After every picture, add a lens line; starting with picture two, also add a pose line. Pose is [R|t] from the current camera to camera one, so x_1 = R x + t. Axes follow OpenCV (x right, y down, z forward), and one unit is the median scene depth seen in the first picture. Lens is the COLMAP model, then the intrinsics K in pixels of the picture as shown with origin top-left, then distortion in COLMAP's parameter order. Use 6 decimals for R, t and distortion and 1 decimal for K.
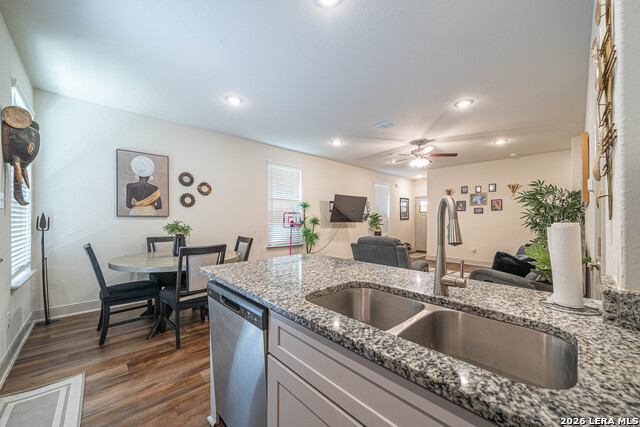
lens RADIAL K [[241.6, 0, 316.9], [0, 241.6, 217.9], [0, 0, 1]] dist [0.001313, 0.000032]
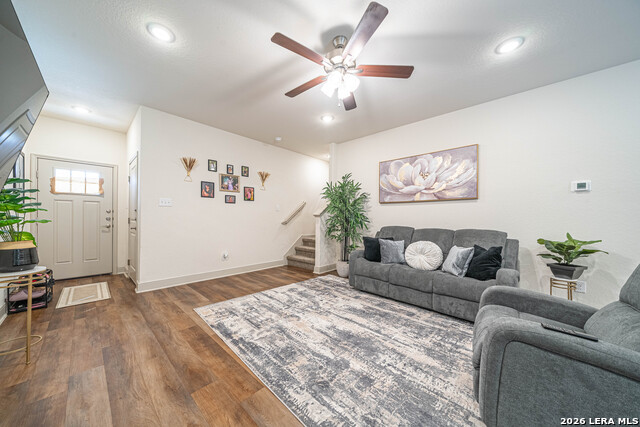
lens RADIAL K [[219.3, 0, 318.9], [0, 219.3, 216.6], [0, 0, 1]] dist [0.000656, -0.000003]
pose [[-0.081931, 0.000479, 0.996638, -0.003115], [-0.012184, 0.999925, -0.001482, 0.020070], [-0.996564, -0.012265, -0.081919, 0.808825]]
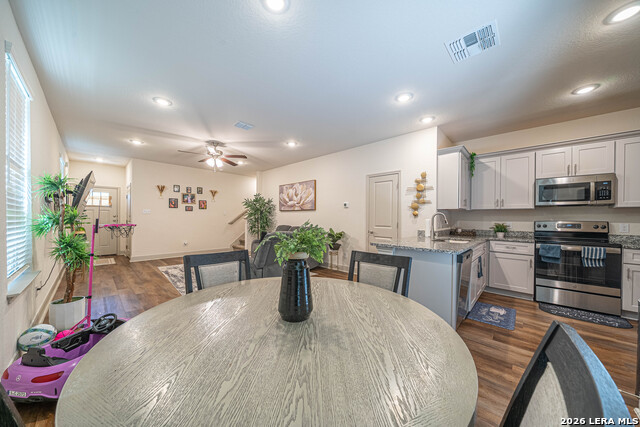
lens RADIAL K [[219.3, 0, 317.9], [0, 219.3, 216.5], [0, 0, 1]] dist [0.000656, -0.000003]
pose [[-0.064915, -0.000582, 0.997891, -0.427739], [-0.010826, 0.999941, -0.000121, 0.001983], [-0.997832, -0.010811, -0.064917, 0.464157]]
